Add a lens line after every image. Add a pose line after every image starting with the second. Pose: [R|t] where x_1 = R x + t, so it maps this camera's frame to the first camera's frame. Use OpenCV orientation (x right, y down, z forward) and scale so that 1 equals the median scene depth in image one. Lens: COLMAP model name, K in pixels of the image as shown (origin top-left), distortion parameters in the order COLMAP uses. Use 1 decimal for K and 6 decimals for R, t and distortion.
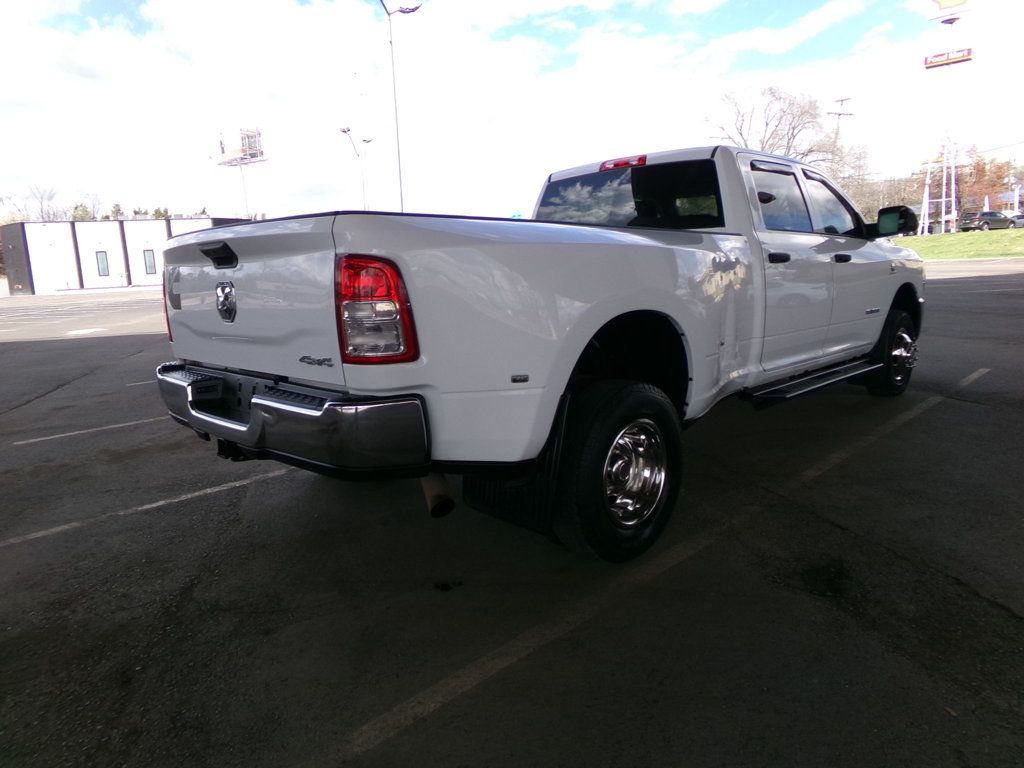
lens RADIAL K [[681.6, 0, 512.0], [0, 681.6, 384.0], [0, 0, 1]] dist [0.021549, 0.002977]
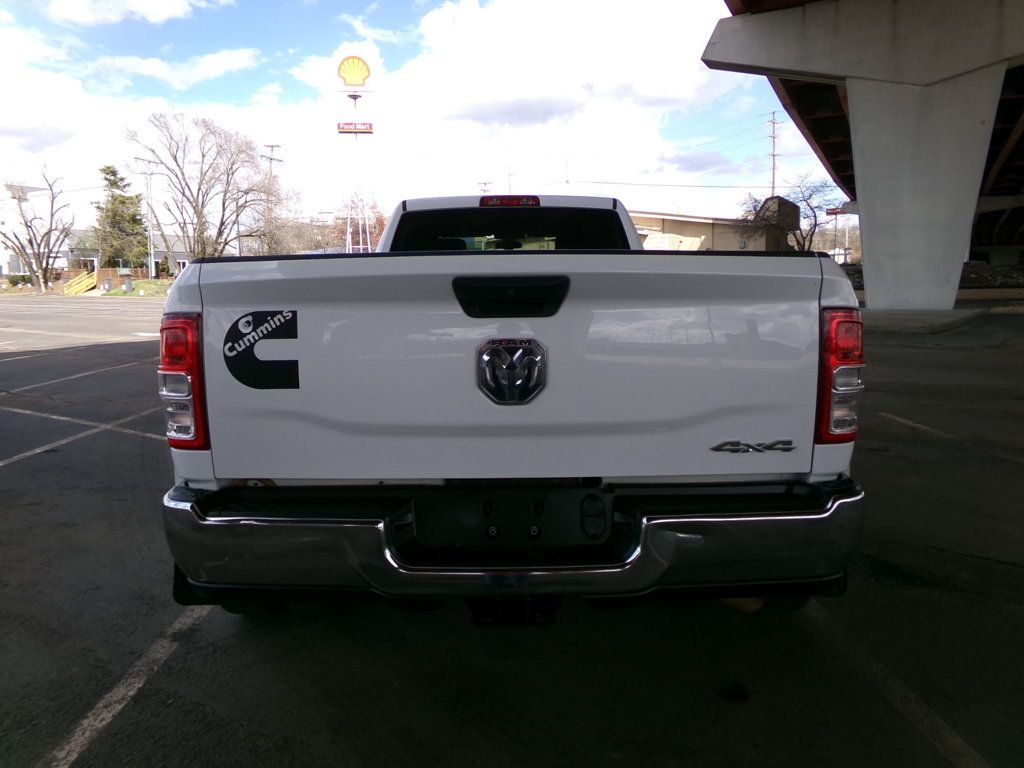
lens RADIAL K [[685.3, 0, 512.0], [0, 685.3, 384.0], [0, 0, 1]] dist [0.001233, 0.002464]
pose [[0.713924, -0.066843, 0.697025, -0.497804], [0.100385, 0.994921, -0.007409, -0.061550], [-0.692990, 0.075260, 0.717008, 0.326936]]
